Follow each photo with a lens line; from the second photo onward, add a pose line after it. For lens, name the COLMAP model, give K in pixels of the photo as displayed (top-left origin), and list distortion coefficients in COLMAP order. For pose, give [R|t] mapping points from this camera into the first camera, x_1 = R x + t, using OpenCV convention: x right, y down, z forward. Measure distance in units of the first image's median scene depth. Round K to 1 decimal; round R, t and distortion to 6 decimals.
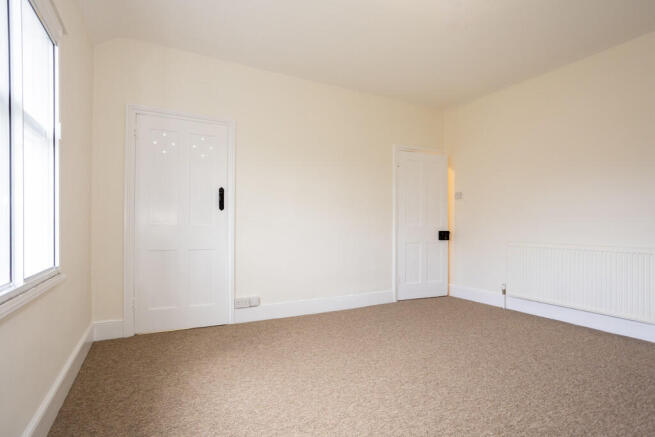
lens RADIAL K [[321.3, 0, 327.5], [0, 321.3, 218.5], [0, 0, 1]] dist [-0.000156, 0.000325]
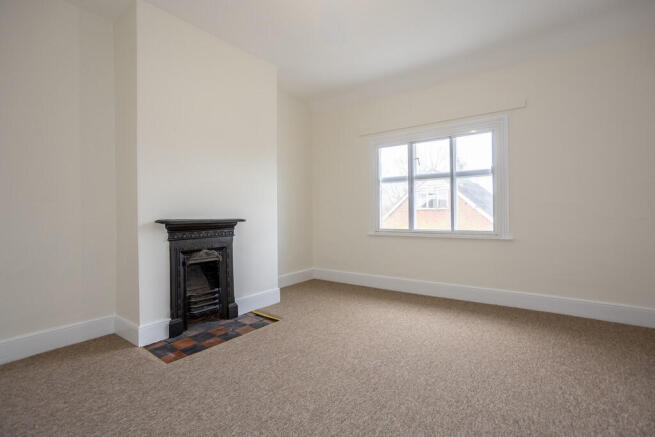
lens RADIAL K [[317.6, 0, 329.4], [0, 317.6, 211.6], [0, 0, 1]] dist [-0.048207, 0.025841]
pose [[-0.917303, 0.005708, -0.398149, 0.784931], [0.018901, 0.999394, -0.029219, 0.027716], [0.397741, -0.034328, -0.916855, 1.841883]]
